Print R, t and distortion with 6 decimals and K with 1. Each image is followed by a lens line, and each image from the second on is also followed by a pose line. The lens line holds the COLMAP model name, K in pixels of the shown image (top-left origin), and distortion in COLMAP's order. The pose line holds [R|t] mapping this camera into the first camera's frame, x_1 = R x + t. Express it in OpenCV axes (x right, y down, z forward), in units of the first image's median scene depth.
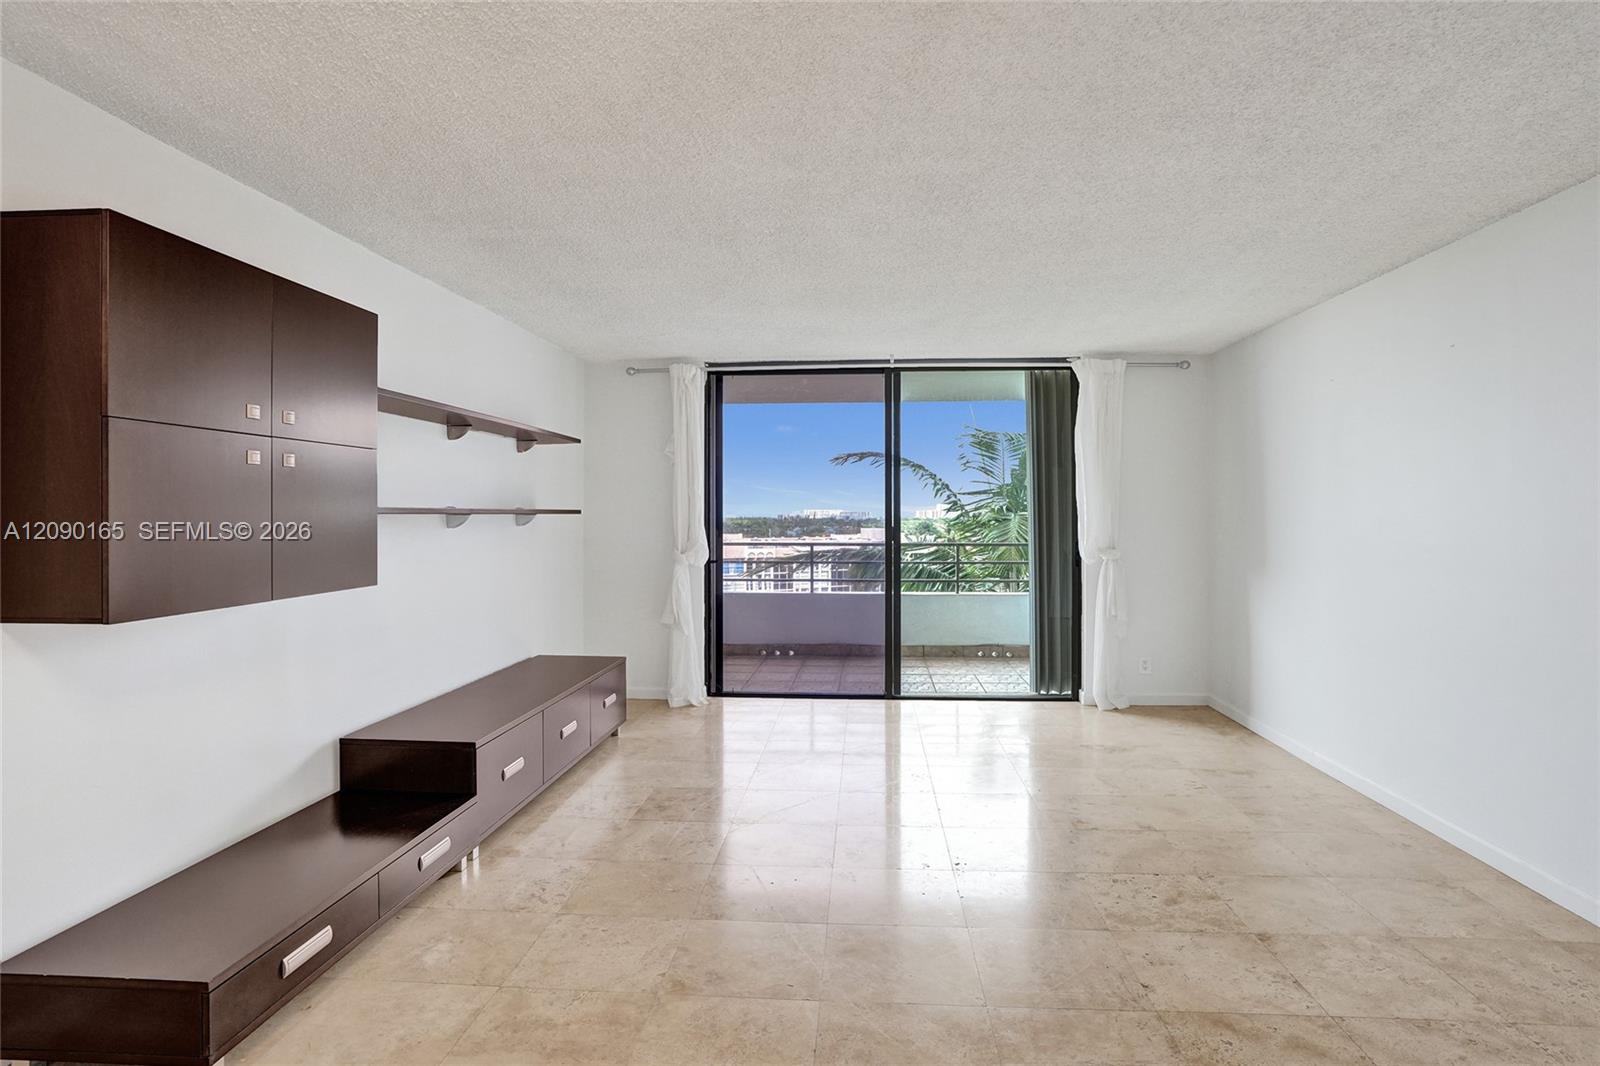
lens RADIAL K [[864.5, 0, 803.8], [0, 864.5, 517.3], [0, 0, 1]] dist [-0.051468, 0.028884]
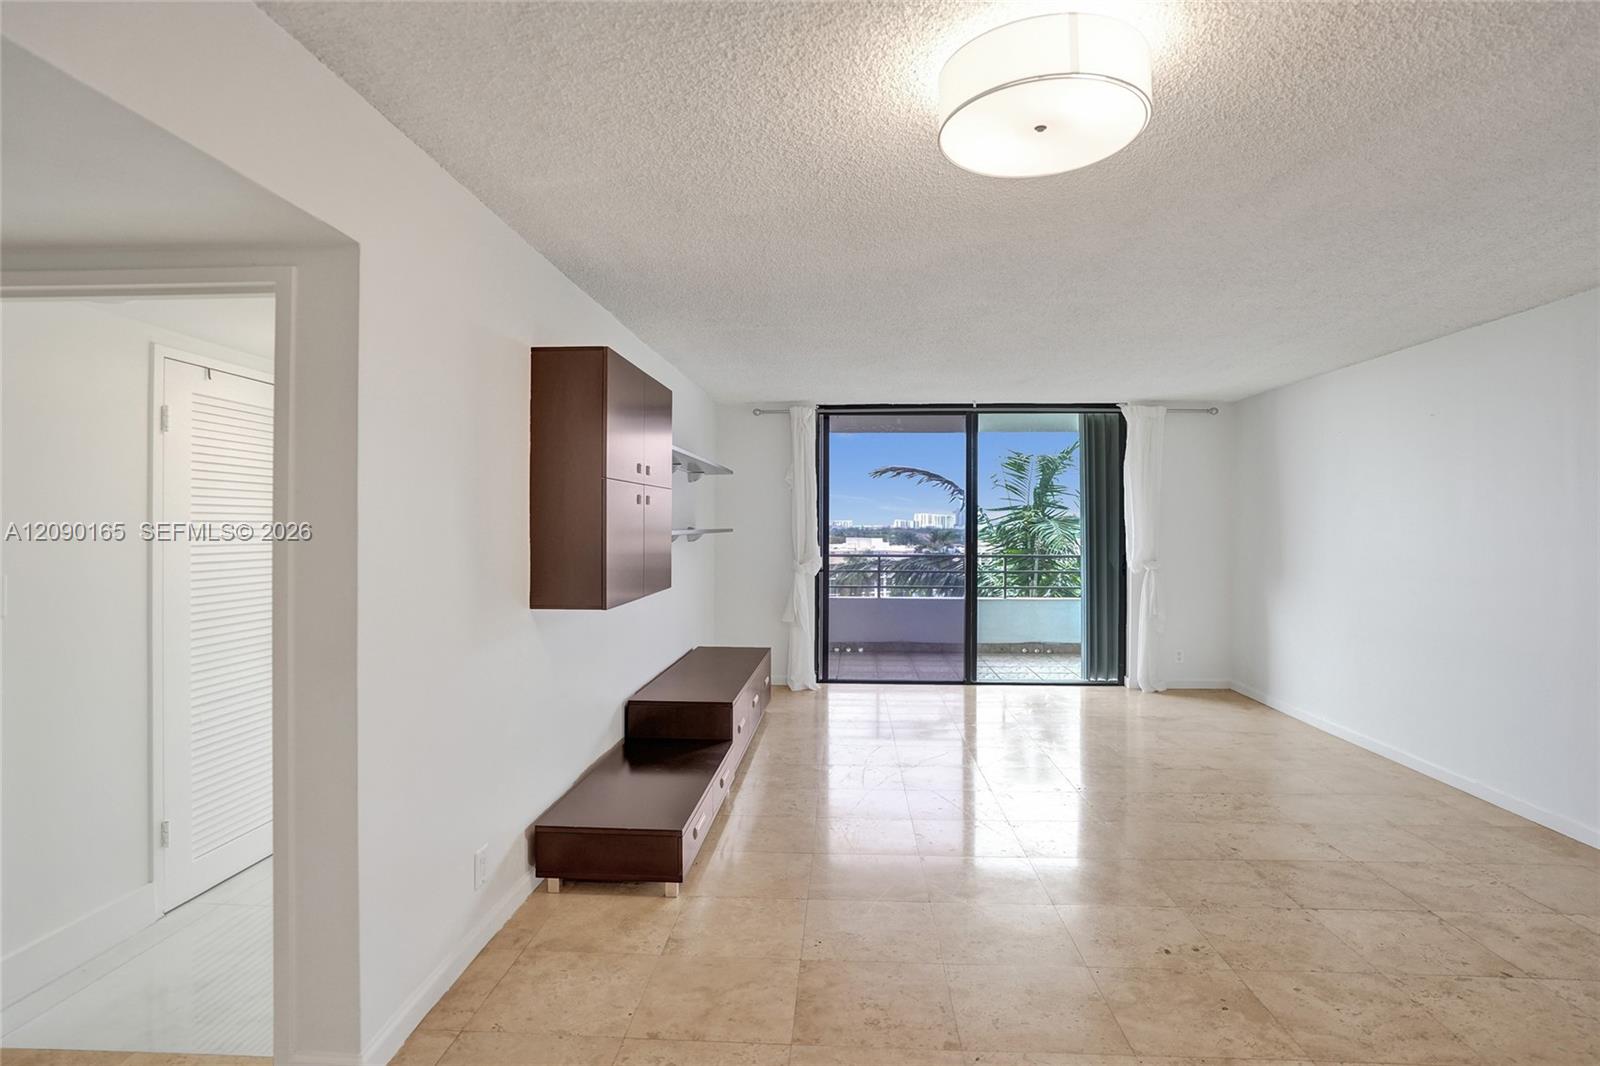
lens RADIAL K [[856.6, 0, 801.2], [0, 856.6, 529.1], [0, 0, 1]] dist [-0.057382, 0.032220]
pose [[0.999862, 0.003085, 0.016332, -0.161052], [-0.003128, 0.999992, 0.002608, -0.009824], [-0.016324, -0.002659, 0.999863, -0.198995]]
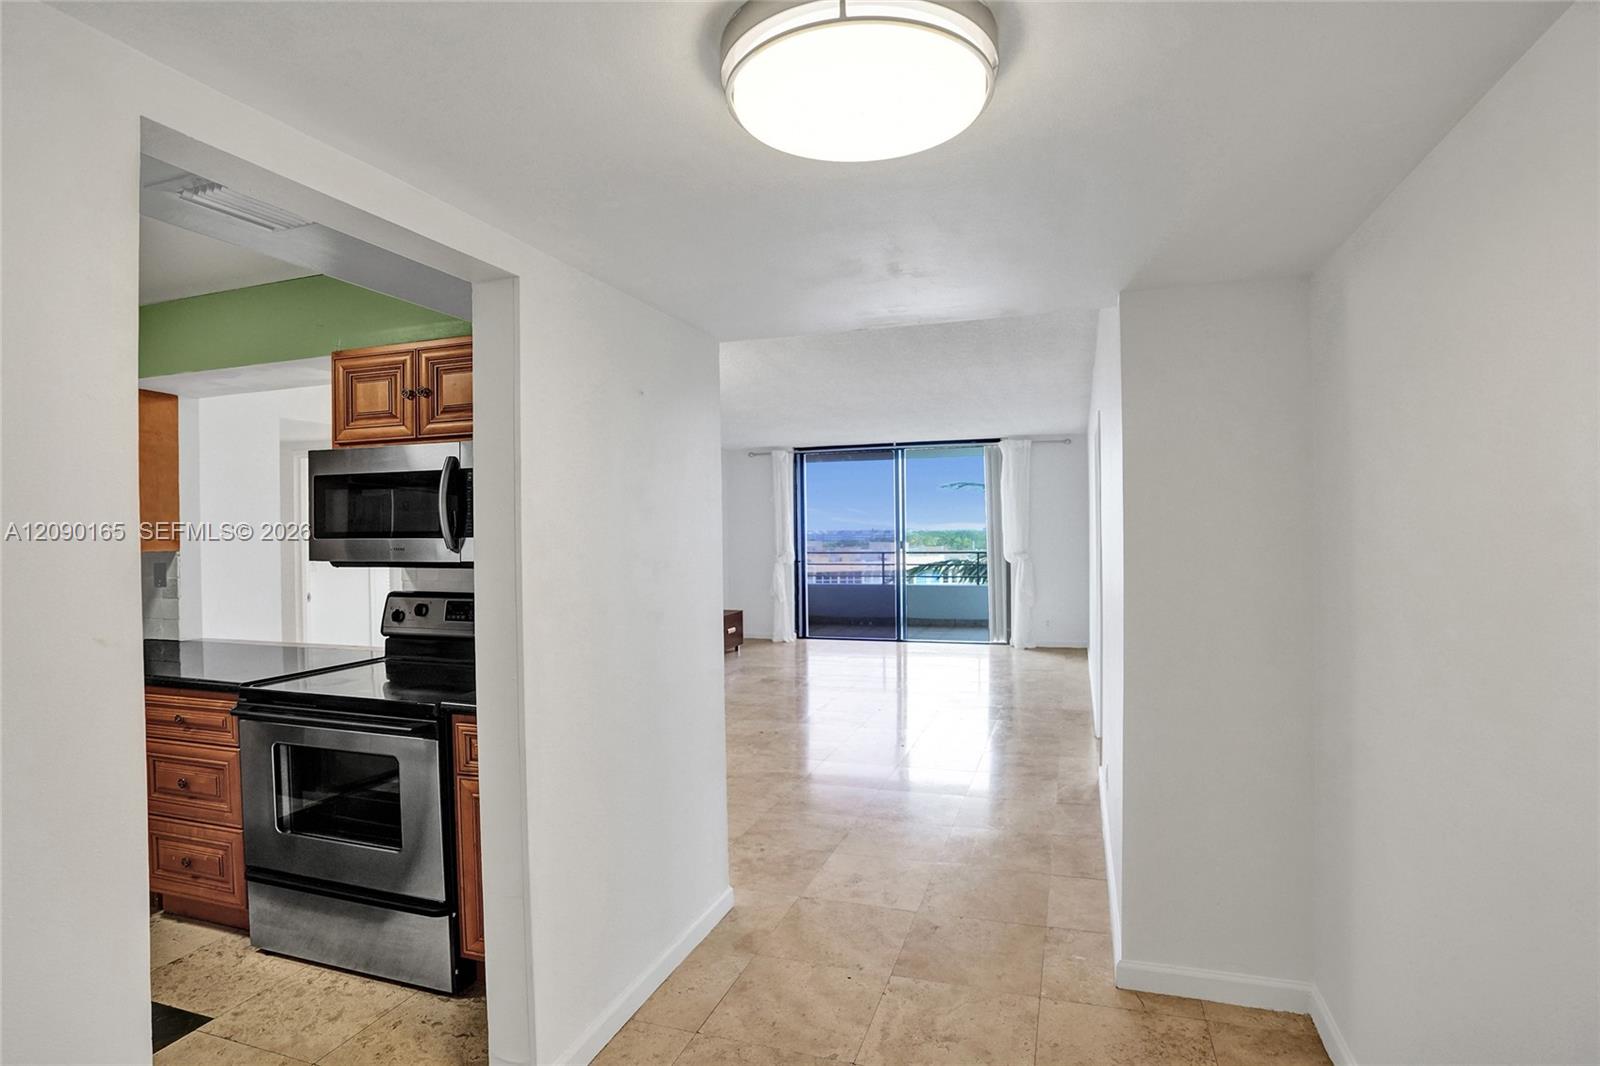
lens RADIAL K [[835.1, 0, 807.0], [0, 835.1, 534.5], [0, 0, 1]] dist [-0.059752, -0.000222]
pose [[0.971165, -0.010119, -0.238195, 0.327059], [0.011185, 0.999933, 0.003123, -0.008805], [0.238147, -0.005697, 0.971212, -0.661000]]
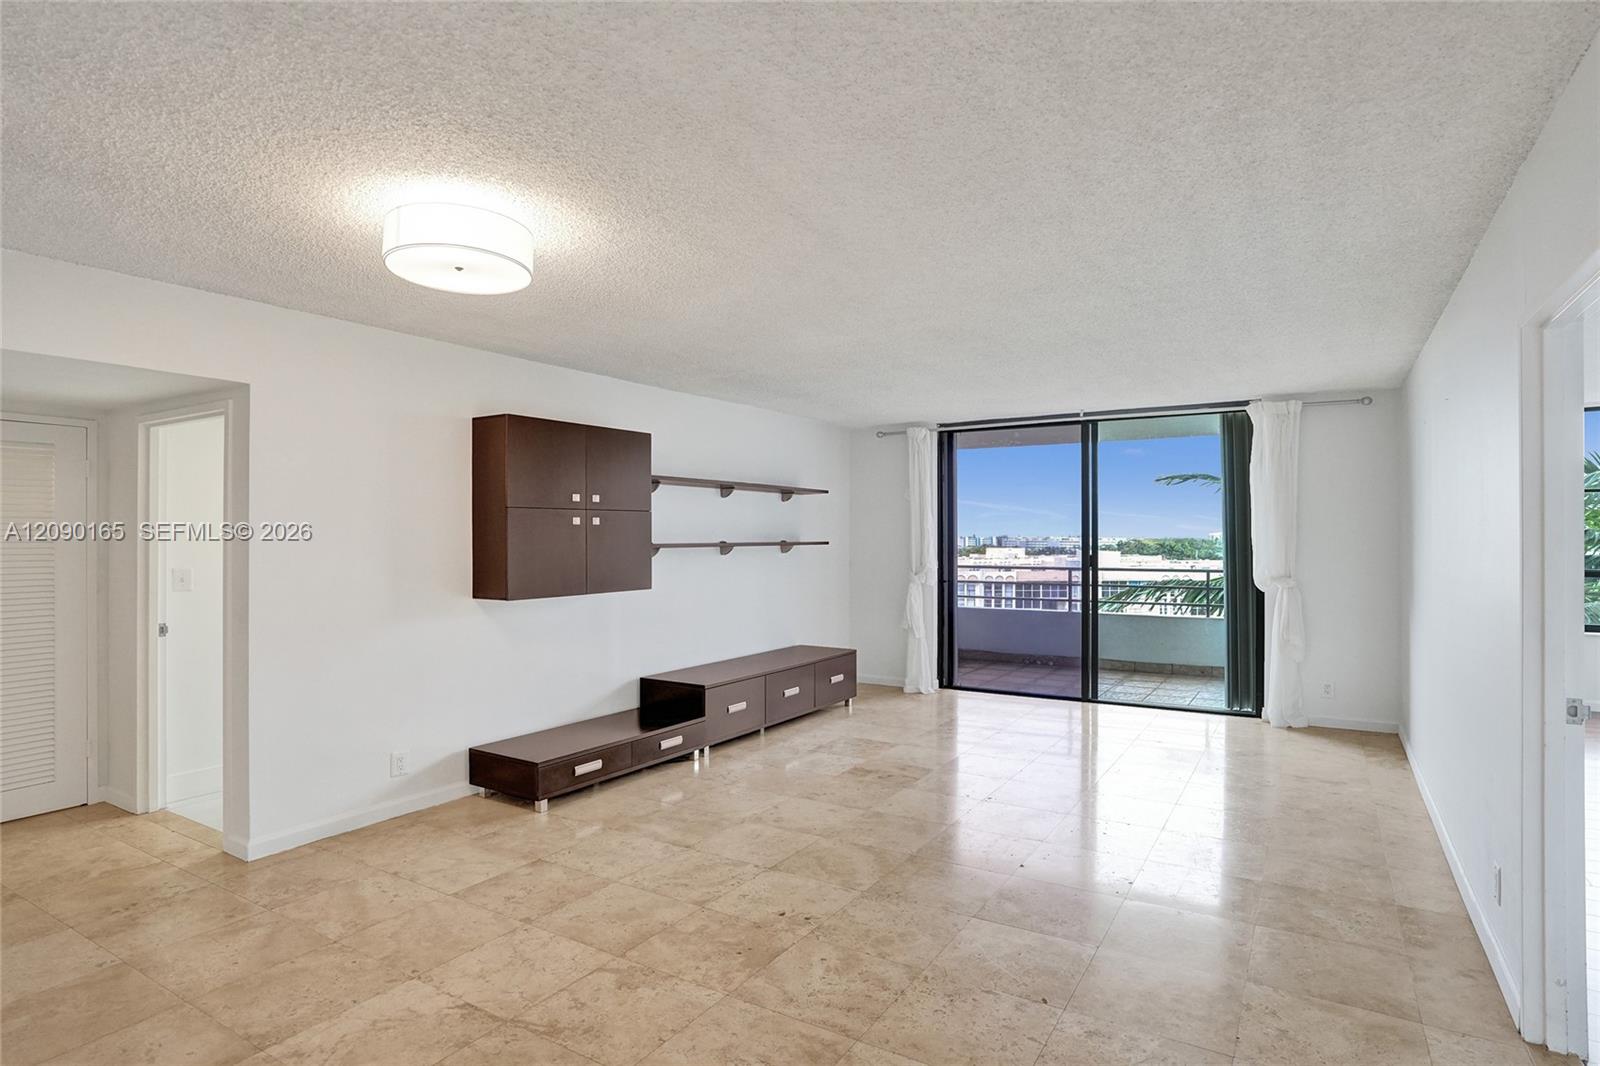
lens RADIAL K [[850.3, 0, 803.4], [0, 850.3, 533.8], [0, 0, 1]] dist [-0.054588, 0.033634]
pose [[0.886552, -0.003042, -0.462619, 0.299916], [0.000588, 0.999985, -0.005448, -0.012293], [0.462629, 0.004558, 0.886540, -0.203928]]
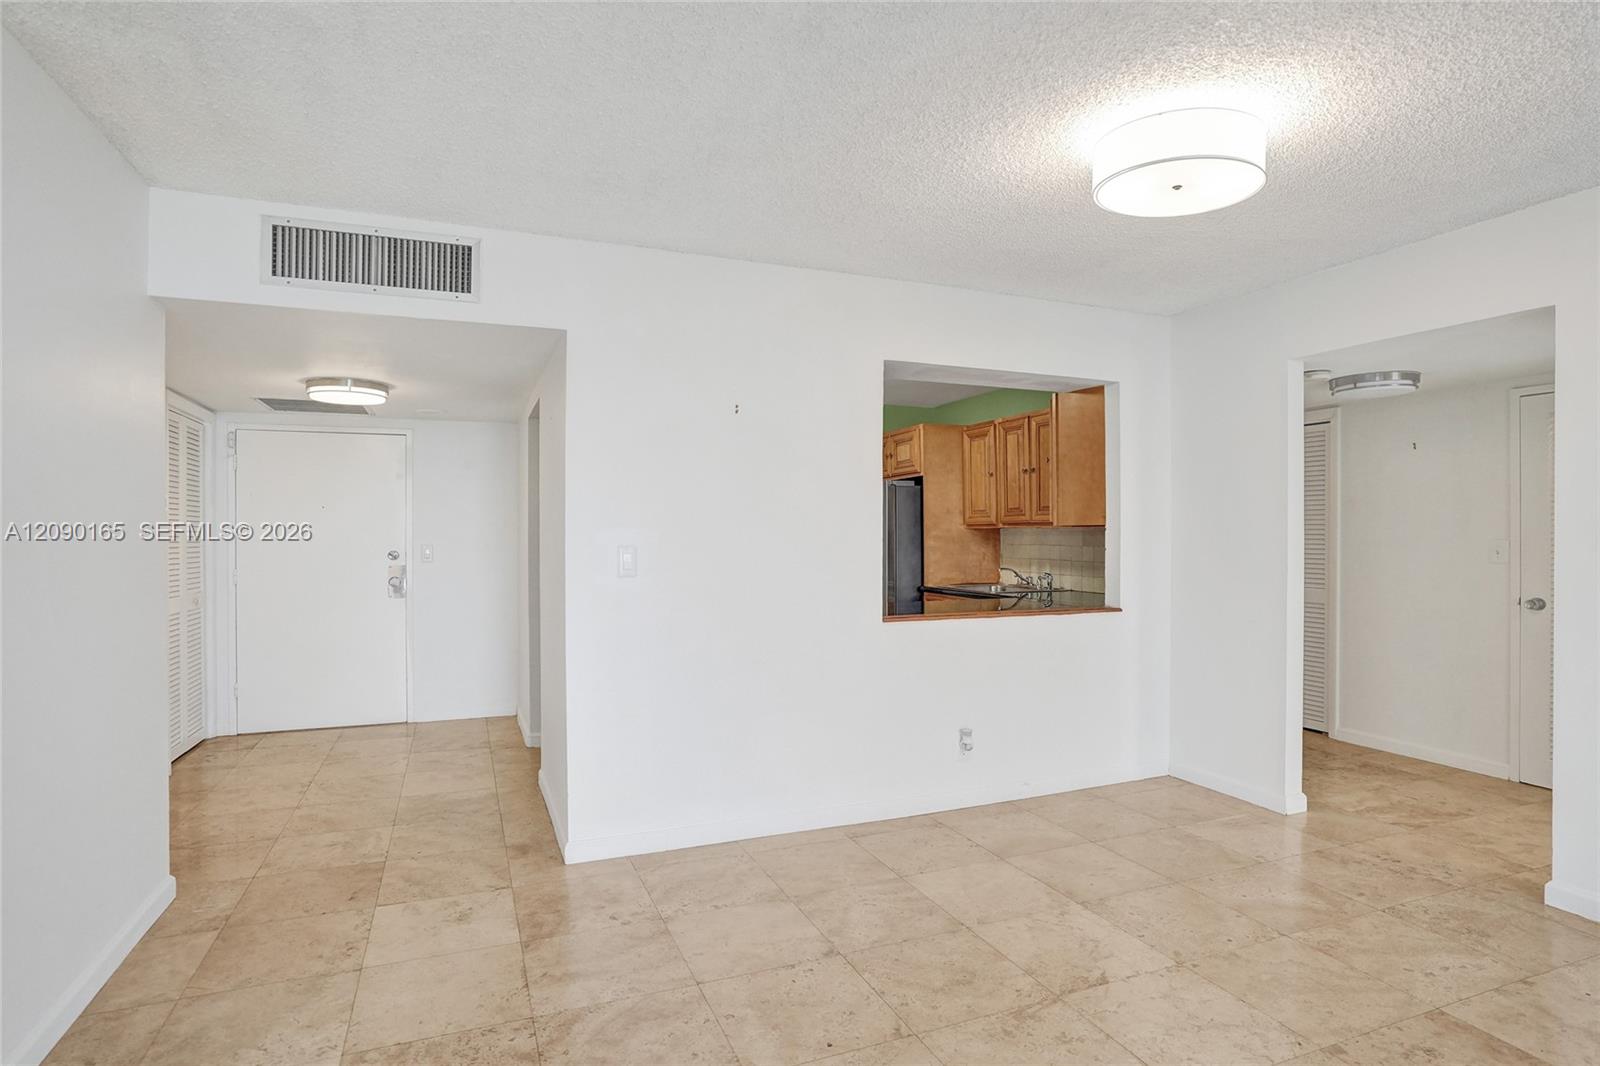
lens RADIAL K [[856.6, 0, 801.2], [0, 856.6, 529.1], [0, 0, 1]] dist [-0.057382, 0.032220]
pose [[-0.896242, -0.000244, -0.443565, 0.265493], [0.000220, 0.999999, -0.000995, 0.004687], [0.443565, -0.000989, -0.896242, 0.385883]]
